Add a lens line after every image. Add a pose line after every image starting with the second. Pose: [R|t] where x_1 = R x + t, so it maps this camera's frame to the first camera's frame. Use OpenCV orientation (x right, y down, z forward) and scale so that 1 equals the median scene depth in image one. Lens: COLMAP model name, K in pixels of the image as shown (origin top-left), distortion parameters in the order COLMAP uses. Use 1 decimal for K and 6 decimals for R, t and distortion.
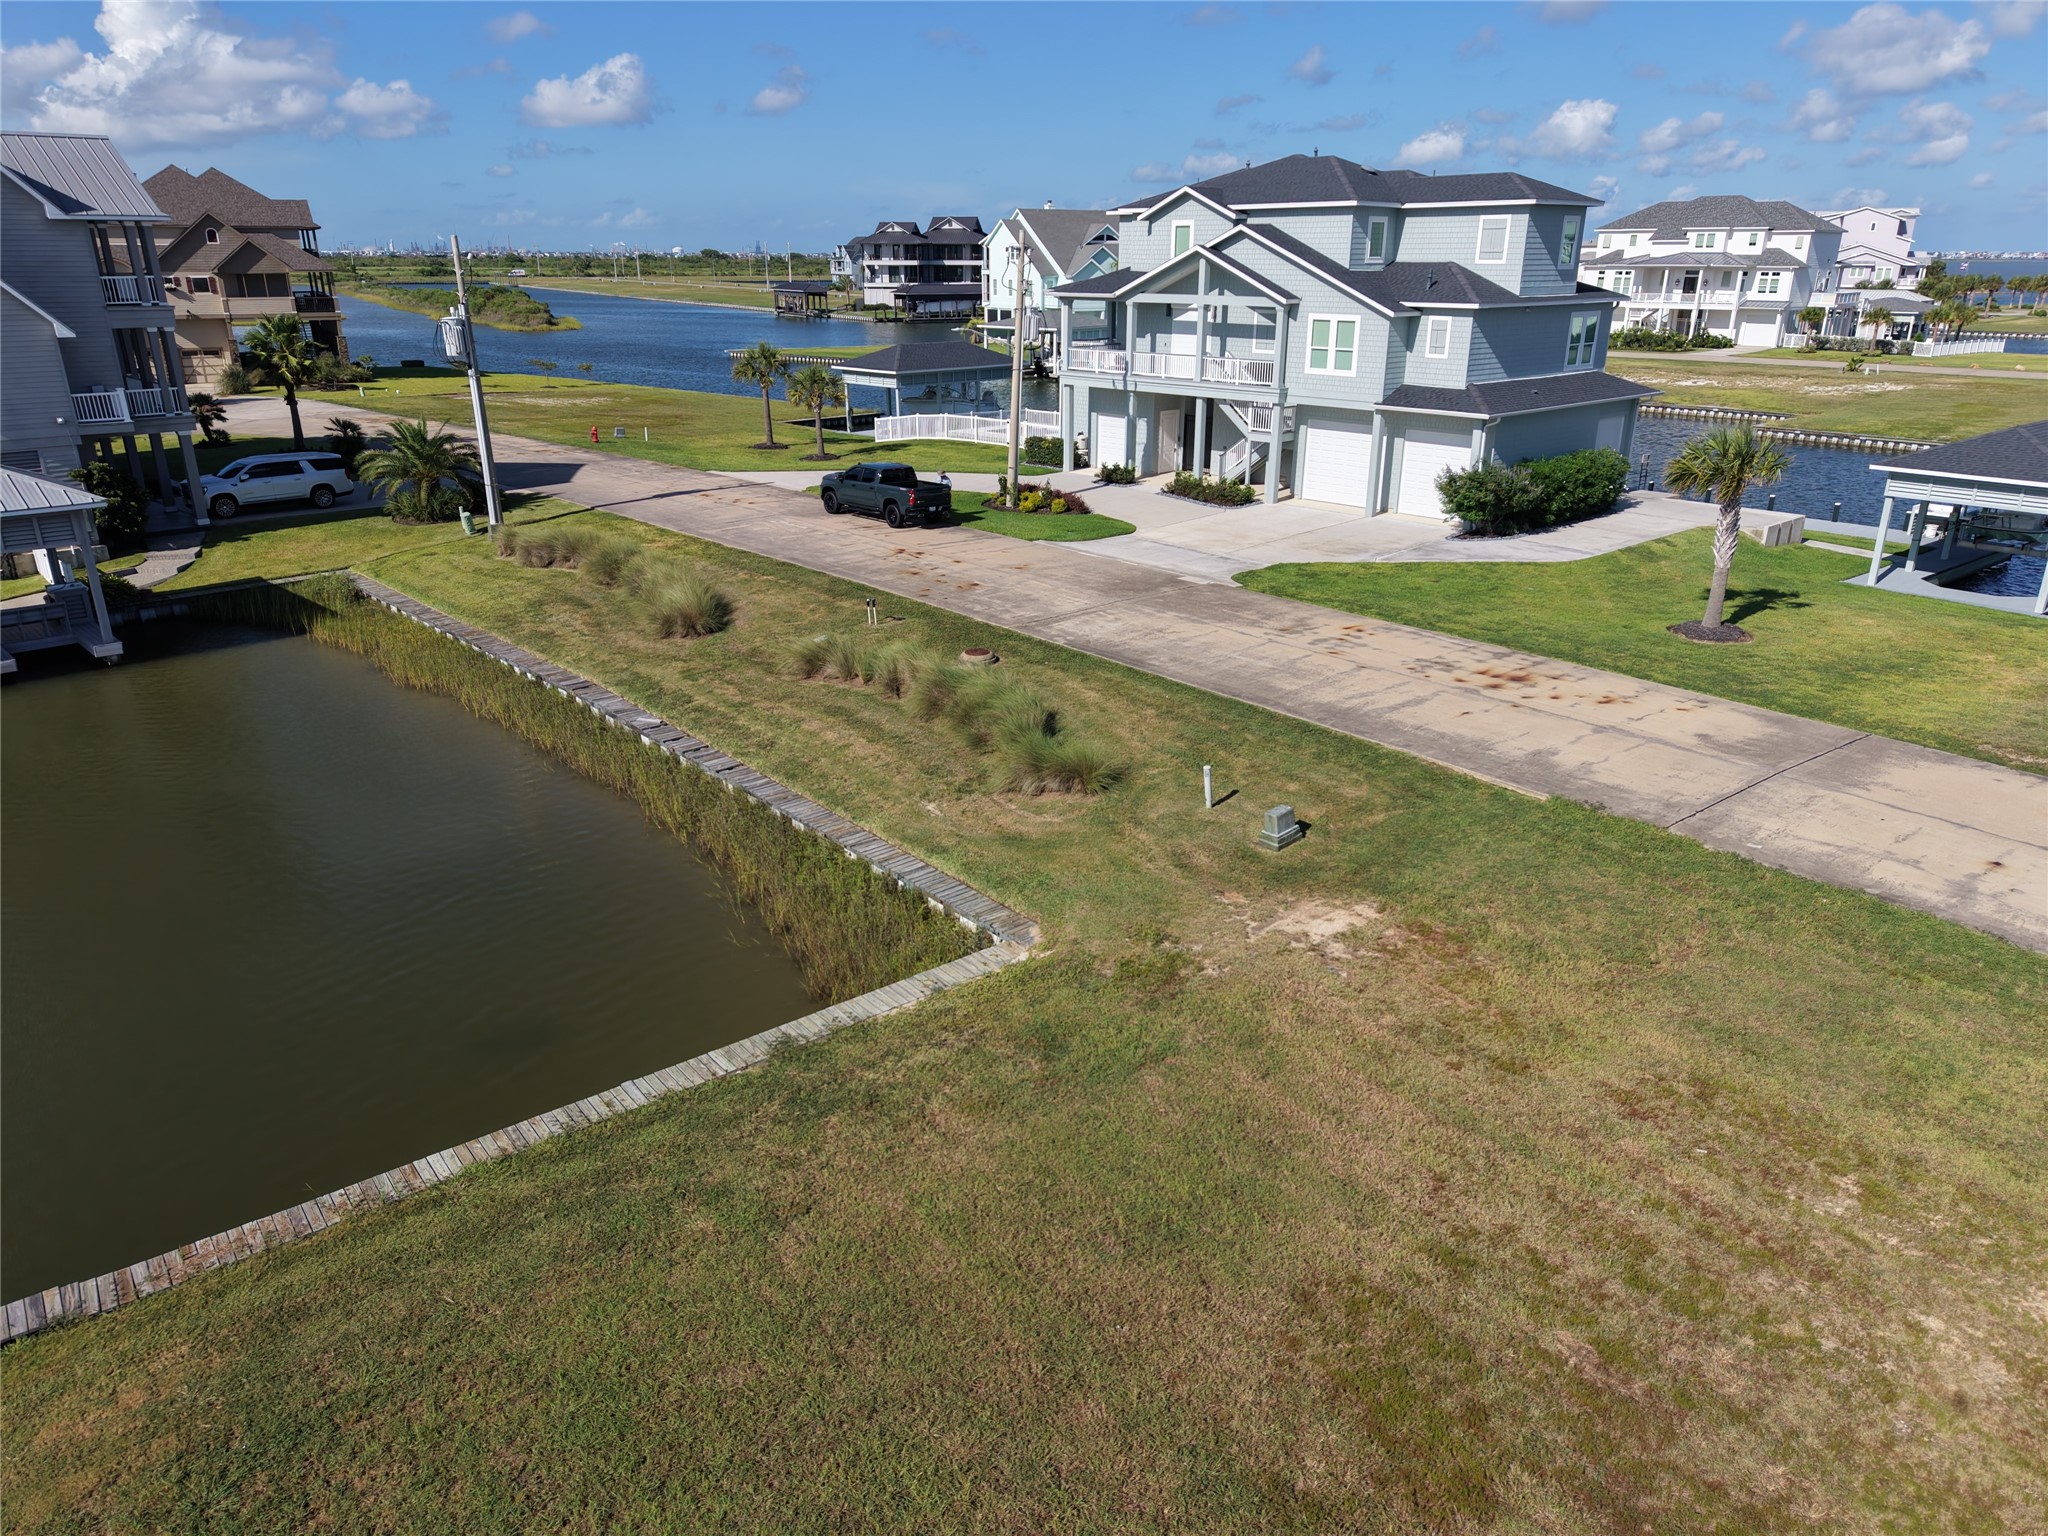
lens RADIAL K [[1366.7, 0, 1024.5], [0, 1366.7, 777.6], [0, 0, 1]] dist [0.029578, -0.027702]
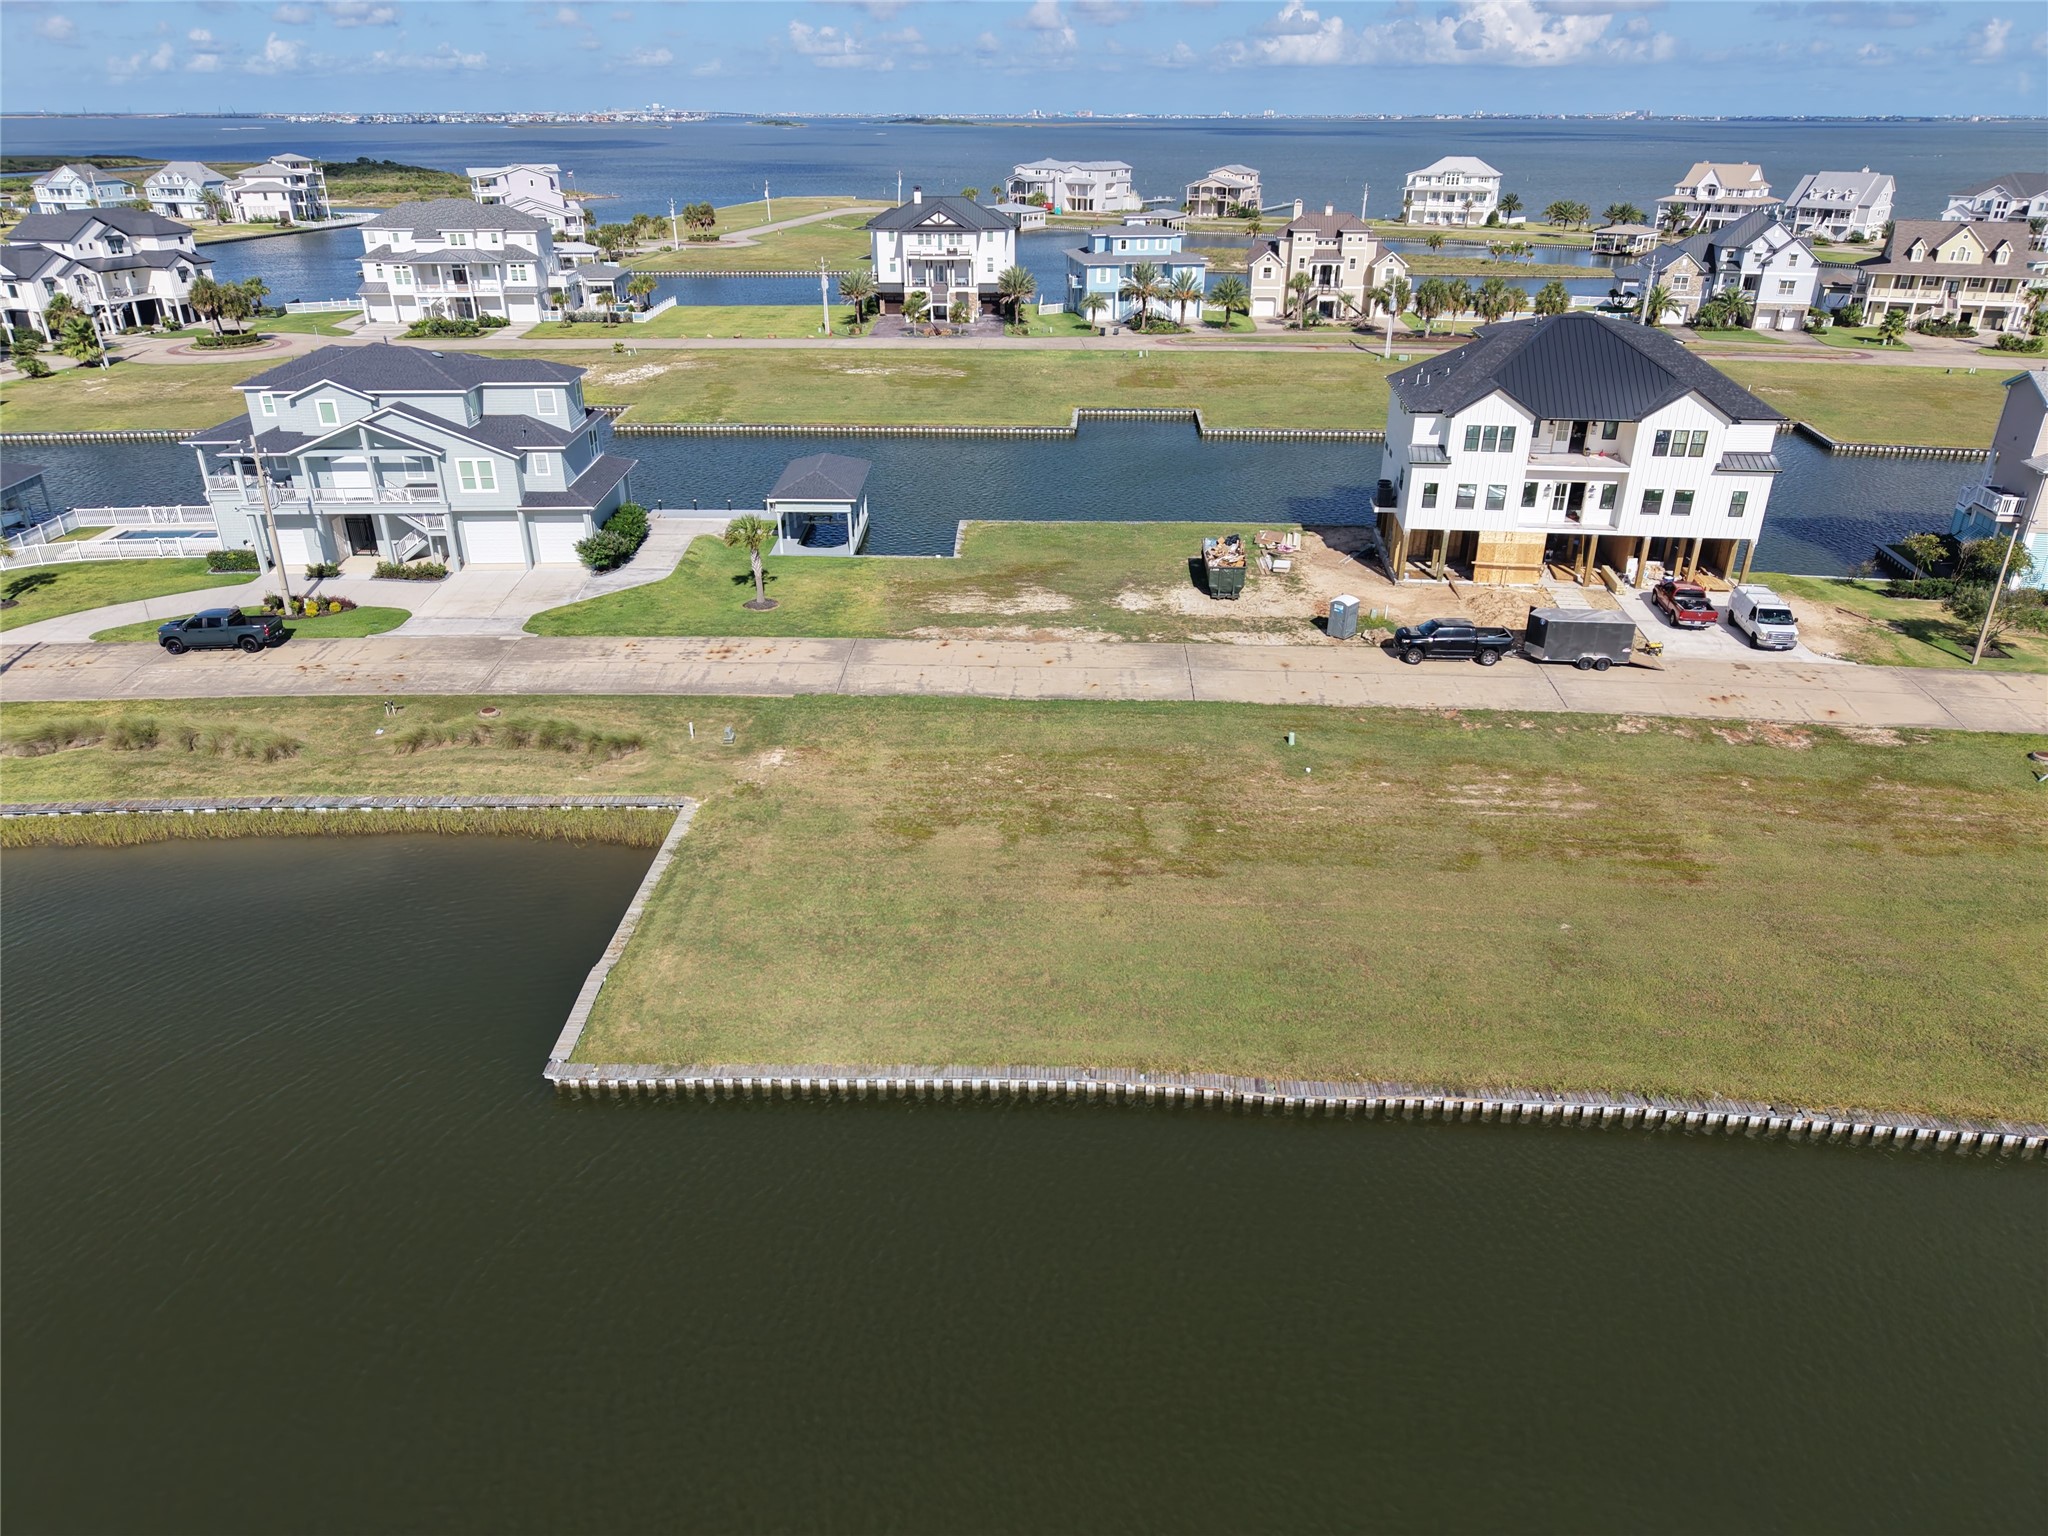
lens RADIAL K [[1340.3, 0, 1031.1], [0, 1340.3, 776.9], [0, 0, 1]] dist [0.100795, -0.167016]
pose [[0.627821, -0.339462, 0.700433, -0.725444], [0.274730, 0.938611, 0.208645, -0.151728], [-0.728262, 0.061438, 0.682540, -0.676528]]
